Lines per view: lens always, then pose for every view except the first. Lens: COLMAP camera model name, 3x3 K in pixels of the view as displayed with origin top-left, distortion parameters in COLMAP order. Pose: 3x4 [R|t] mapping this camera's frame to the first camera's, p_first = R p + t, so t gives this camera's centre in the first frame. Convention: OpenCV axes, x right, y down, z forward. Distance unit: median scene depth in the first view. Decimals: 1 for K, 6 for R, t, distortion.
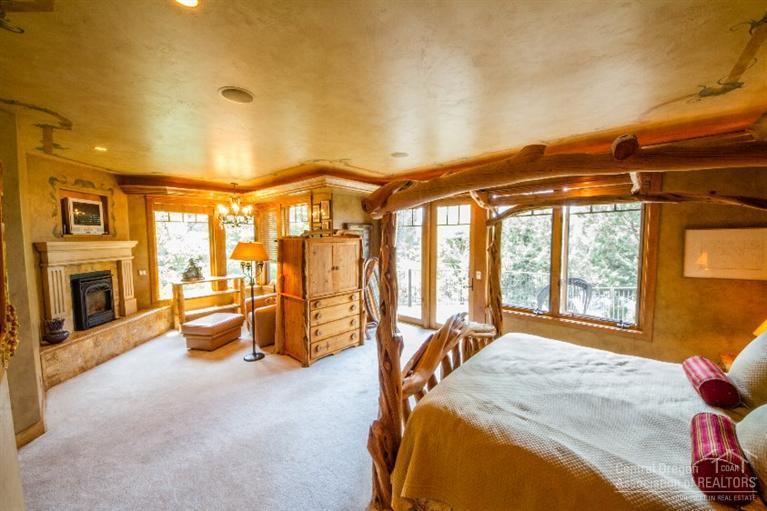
lens RADIAL K [[293.4, 0, 386.2], [0, 293.4, 256.0], [0, 0, 1]] dist [-0.001414, -0.000042]
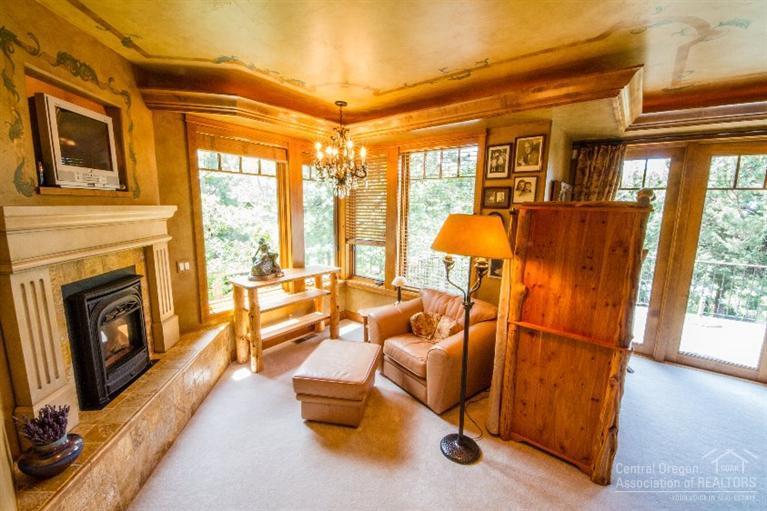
lens RADIAL K [[317.9, 0, 381.4], [0, 317.9, 255.6], [0, 0, 1]] dist [-0.004653, -0.001455]
pose [[0.998993, 0.012471, 0.043106, -0.551901], [-0.016417, 0.995584, 0.092432, -0.023563], [-0.041763, -0.093046, 0.994786, 0.458757]]
